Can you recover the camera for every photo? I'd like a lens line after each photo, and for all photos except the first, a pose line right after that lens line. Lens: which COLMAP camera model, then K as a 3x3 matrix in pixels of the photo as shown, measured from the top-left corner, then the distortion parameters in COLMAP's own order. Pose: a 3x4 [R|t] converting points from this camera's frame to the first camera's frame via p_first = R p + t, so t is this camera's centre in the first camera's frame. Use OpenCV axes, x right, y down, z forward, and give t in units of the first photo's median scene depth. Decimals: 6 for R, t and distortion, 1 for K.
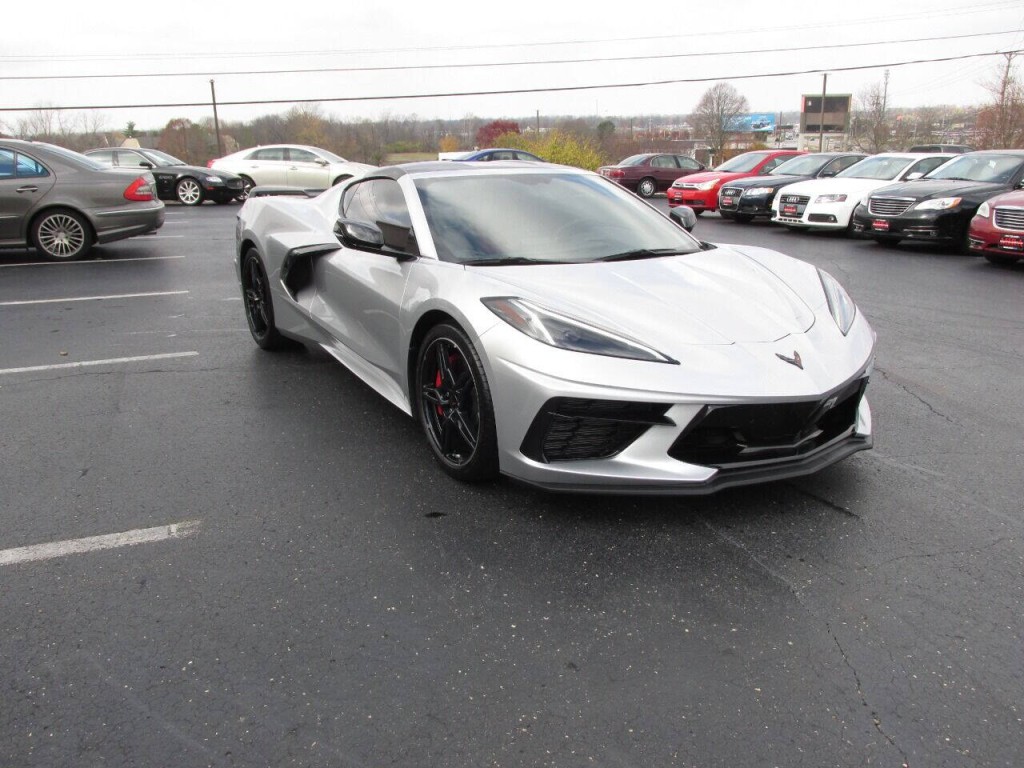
lens RADIAL K [[851.3, 0, 513.0], [0, 851.3, 387.6], [0, 0, 1]] dist [-0.036509, 0.012623]
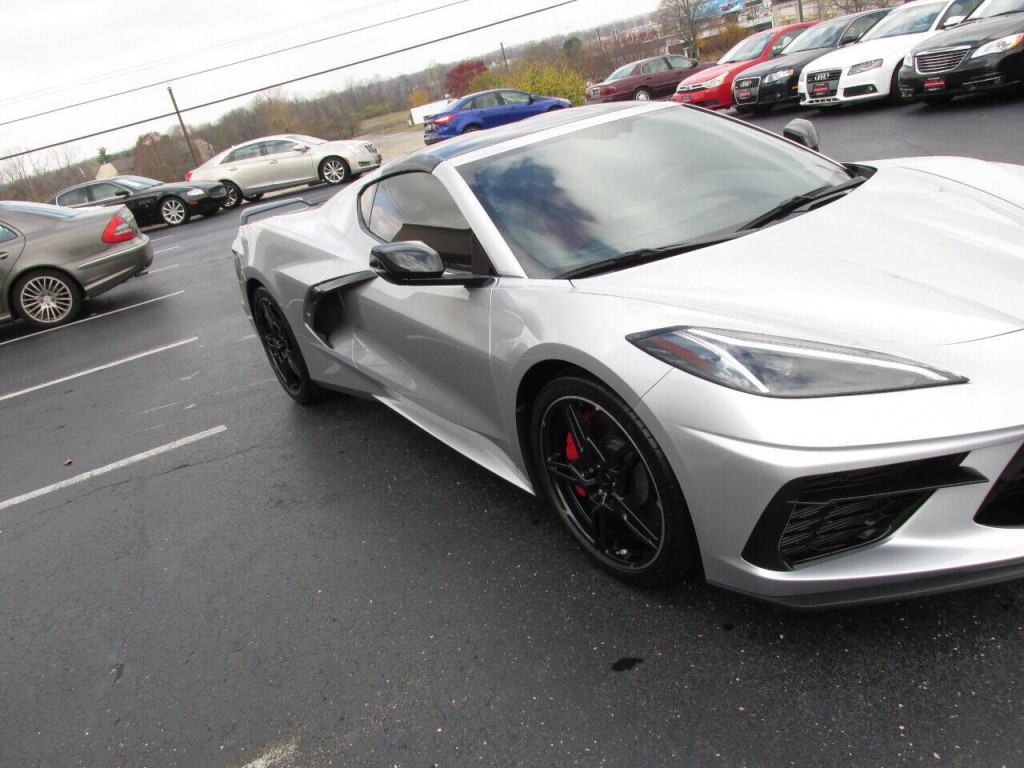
lens RADIAL K [[851.3, 0, 510.5], [0, 851.3, 385.3], [0, 0, 1]] dist [-0.036509, 0.012623]
pose [[0.976814, -0.210193, -0.040661, -0.035210], [0.212434, 0.975194, 0.062205, -0.042118], [0.026577, -0.069400, 0.997235, 0.110412]]
